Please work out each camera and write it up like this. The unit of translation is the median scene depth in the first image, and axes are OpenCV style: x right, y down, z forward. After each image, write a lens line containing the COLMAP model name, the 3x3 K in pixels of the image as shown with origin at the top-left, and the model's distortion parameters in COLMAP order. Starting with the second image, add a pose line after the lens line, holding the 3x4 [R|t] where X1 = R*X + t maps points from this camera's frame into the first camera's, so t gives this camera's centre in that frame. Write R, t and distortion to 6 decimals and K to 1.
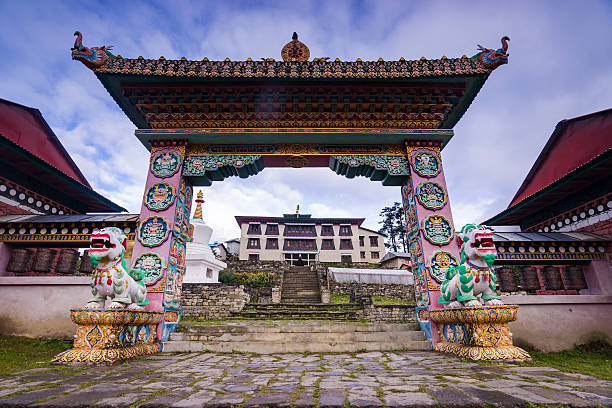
lens RADIAL K [[298.5, 0, 304.5], [0, 298.5, 210.0], [0, 0, 1]] dist [-0.020482, -0.000130]
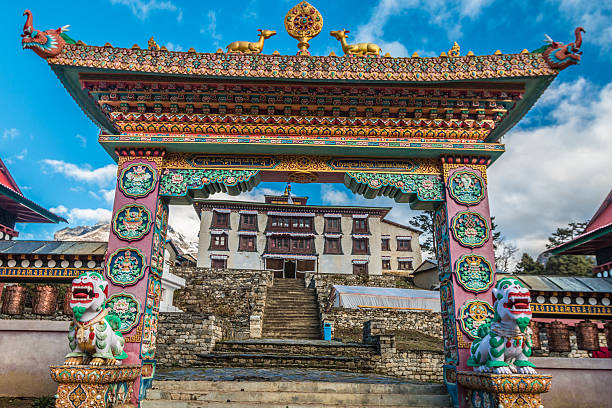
lens RADIAL K [[475.8, 0, 297.5], [0, 475.8, 205.6], [0, 0, 1]] dist [0.003297, -0.004586]
pose [[0.999687, 0.024705, 0.003968, -0.044193], [-0.024863, 0.998616, 0.046354, -0.152628], [-0.002818, -0.046438, 0.998917, -0.269464]]
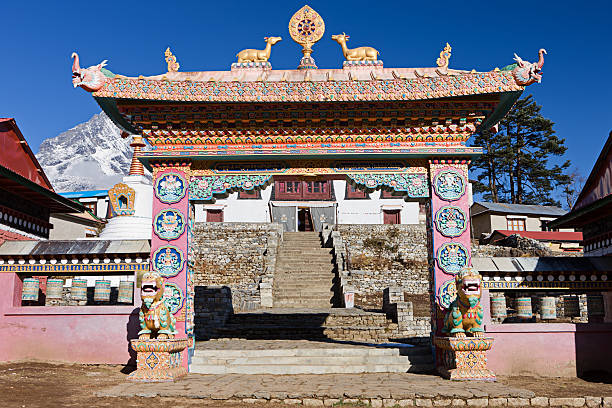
lens RADIAL K [[663.0, 0, 295.2], [0, 663.0, 203.6], [0, 0, 1]] dist [-0.011671, -0.018276]
pose [[0.999724, -0.007291, -0.022324, -0.026277], [0.011030, 0.984990, 0.172258, -0.454990], [0.020733, -0.172457, 0.984799, -1.050598]]
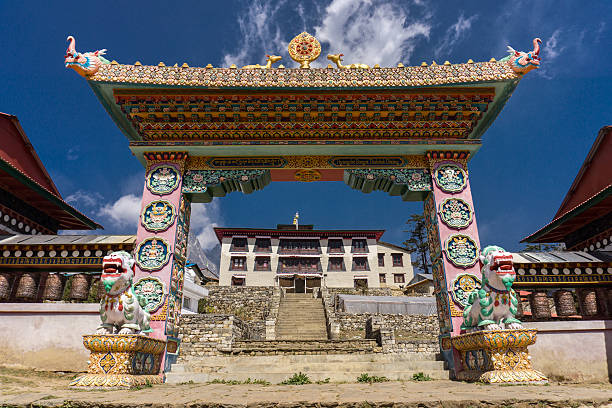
lens RADIAL K [[404.3, 0, 306.0], [0, 404.3, 204.0], [0, 0, 1]] dist [0.023103, -0.079632]
pose [[0.999969, -0.004270, 0.006672, -0.039742], [0.004487, 0.999449, -0.032894, -0.035823], [-0.006528, 0.032923, 0.999437, -0.233740]]
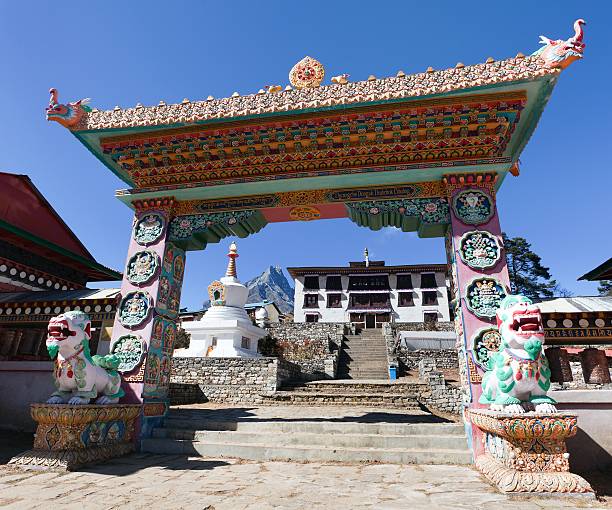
lens RADIAL K [[376.5, 0, 319.9], [0, 376.5, 248.9], [0, 0, 1]] dist [-0.047673, 0.002097]
pose [[0.985526, -0.049798, -0.162047, 0.180692], [0.047083, 0.998679, -0.020557, -0.048956], [0.162856, 0.012630, 0.986569, 0.028366]]
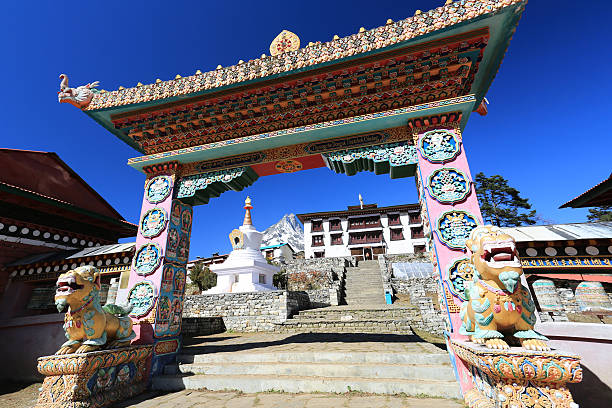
lens RADIAL K [[301.3, 0, 299.3], [0, 301.3, 195.2], [0, 0, 1]] dist [0.049689, 0.000845]
pose [[0.962564, -0.125152, -0.240433, 0.229806], [0.119131, 0.992094, -0.039477, -0.035366], [0.243472, 0.009356, 0.969863, 0.119476]]
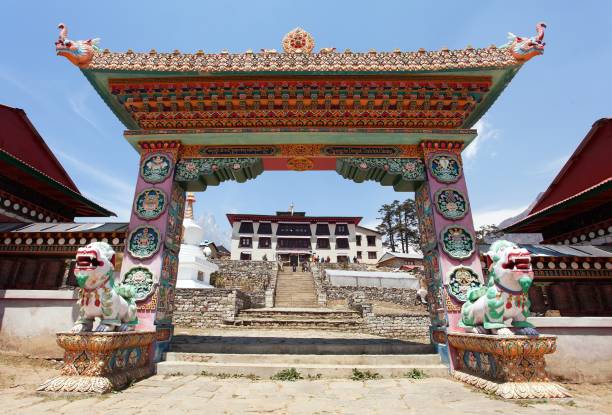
lens RADIAL K [[311.1, 0, 290.7], [0, 311.1, 213.3], [0, 0, 1]] dist [-0.044064, 0.001332]
pose [[0.999755, 0.003941, -0.021798, -0.033631], [-0.003442, 0.999732, 0.022889, -0.037859], [0.021883, -0.022808, 0.999500, 0.059040]]
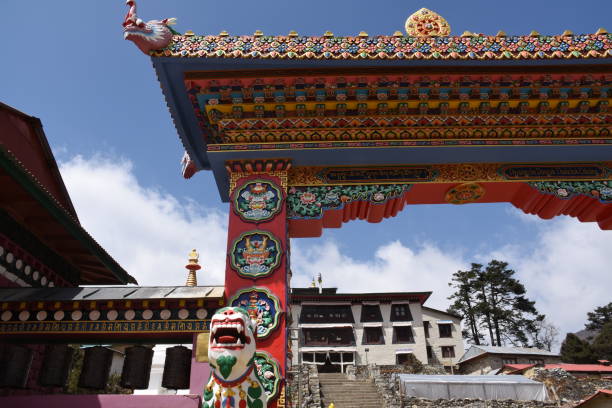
lens RADIAL K [[481.6, 0, 305.6], [0, 481.6, 211.7], [0, 0, 1]] dist [-0.134008, 0.108111]
pose [[0.999797, -0.017749, -0.009486, -0.357287], [0.016220, 0.989699, -0.142243, 0.007127], [0.011913, 0.142061, 0.989786, 0.050402]]
